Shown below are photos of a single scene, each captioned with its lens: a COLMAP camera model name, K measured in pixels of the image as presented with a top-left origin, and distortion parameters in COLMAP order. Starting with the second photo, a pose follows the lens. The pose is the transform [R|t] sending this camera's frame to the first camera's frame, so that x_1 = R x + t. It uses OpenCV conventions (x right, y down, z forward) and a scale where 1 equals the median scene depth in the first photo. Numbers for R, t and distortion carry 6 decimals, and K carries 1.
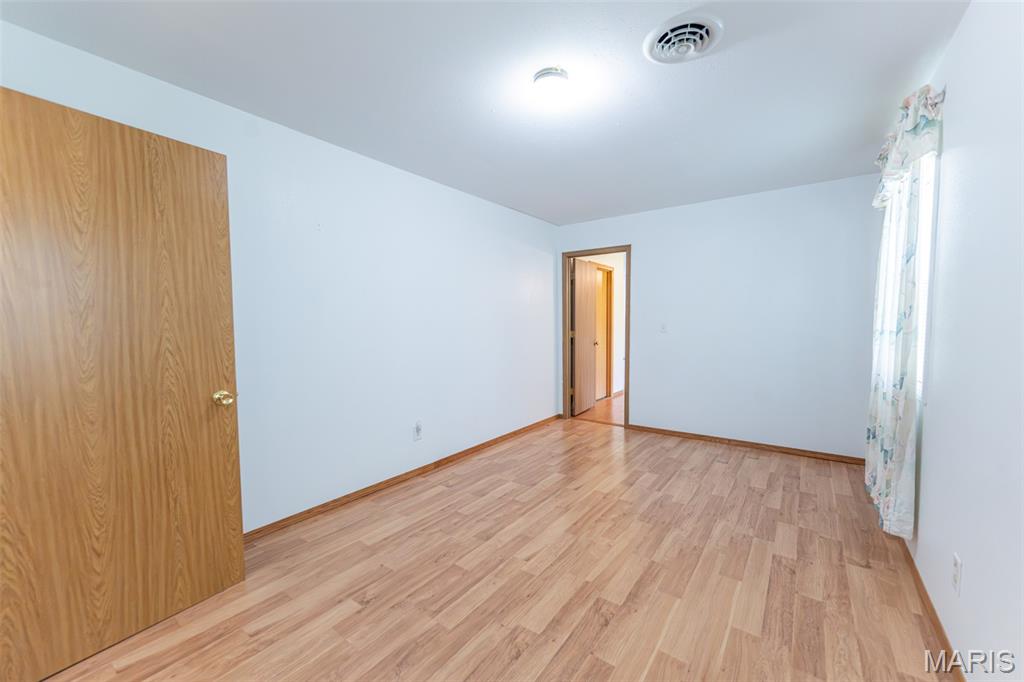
lens RADIAL K [[399.6, 0, 515.2], [0, 399.6, 341.9], [0, 0, 1]] dist [0.001064, -0.000100]
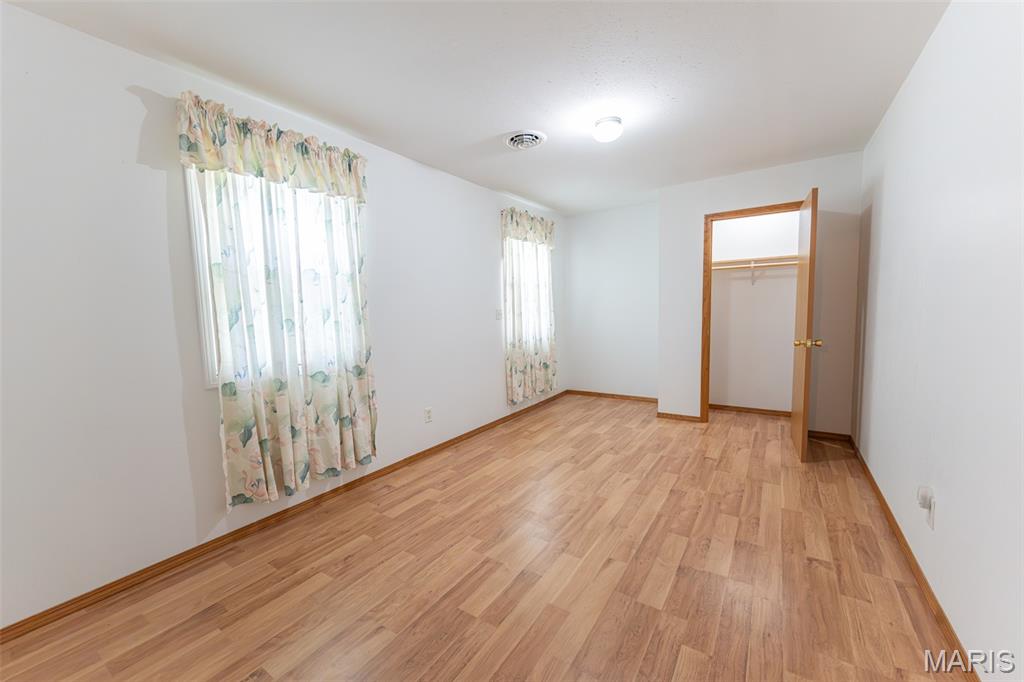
lens RADIAL K [[399.6, 0, 515.2], [0, 399.6, 341.9], [0, 0, 1]] dist [0.001064, -0.000100]
pose [[-0.997982, 0.041031, -0.048454, 0.400307], [0.034032, 0.989938, 0.137349, -0.098412], [0.053602, 0.135423, -0.989337, 1.963548]]
